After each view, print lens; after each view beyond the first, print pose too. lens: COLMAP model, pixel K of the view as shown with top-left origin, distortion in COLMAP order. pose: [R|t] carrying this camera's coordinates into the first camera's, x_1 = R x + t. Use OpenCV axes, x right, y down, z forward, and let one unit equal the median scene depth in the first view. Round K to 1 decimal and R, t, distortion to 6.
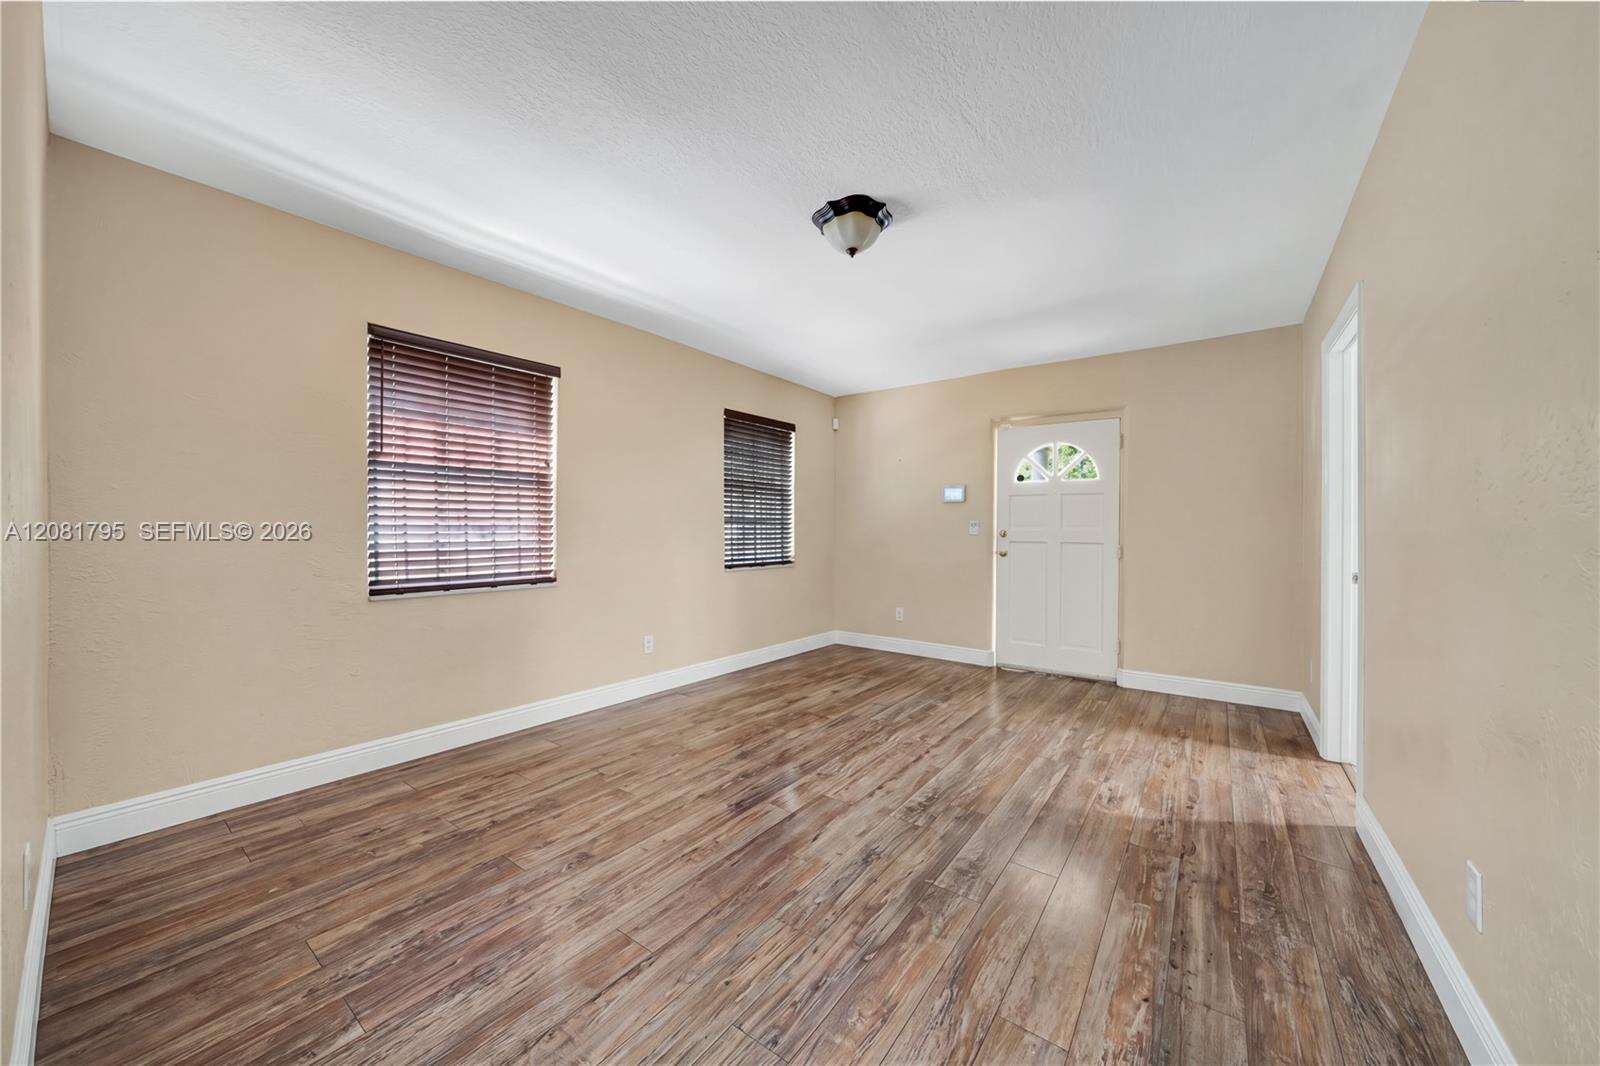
lens RADIAL K [[567.0, 0, 802.2], [0, 567.0, 525.6], [0, 0, 1]] dist [-0.000052, 0.000431]
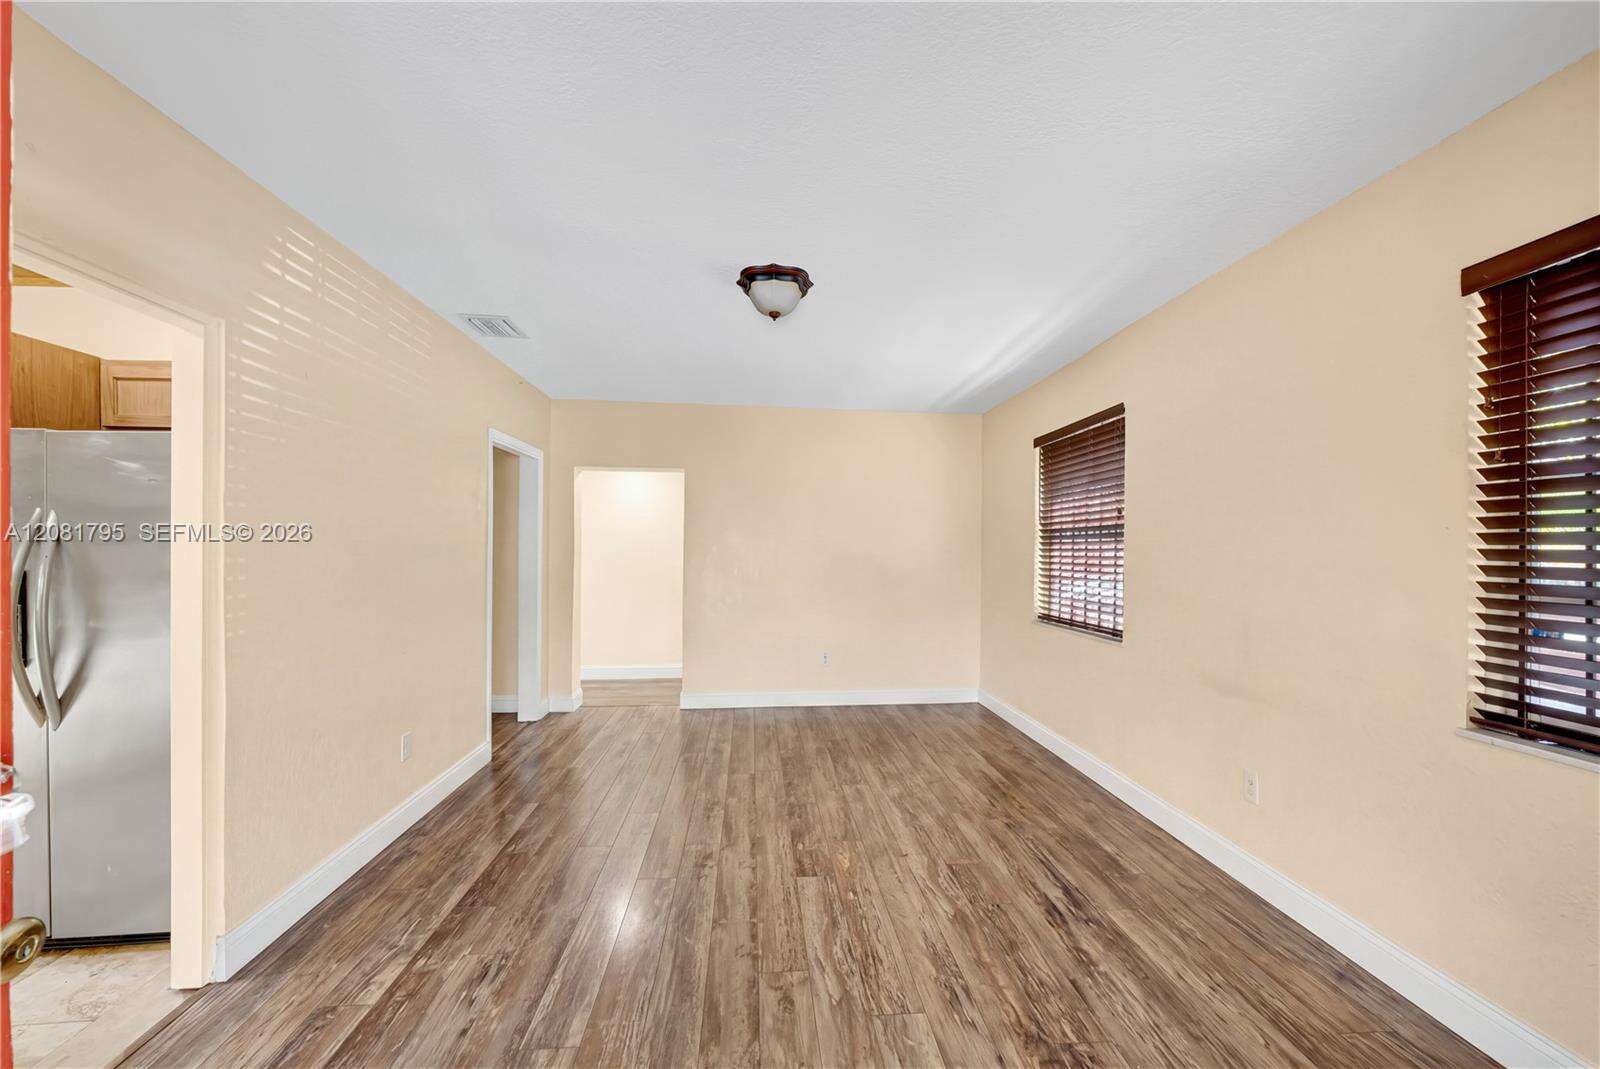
lens RADIAL K [[567.0, 0, 797.0], [0, 567.0, 540.9], [0, 0, 1]] dist [-0.000052, 0.000431]
pose [[-0.752726, -0.009526, -0.658265, 0.615872], [-0.014486, 0.999893, 0.002095, -0.066887], [0.658175, 0.011113, -0.752783, 1.532927]]
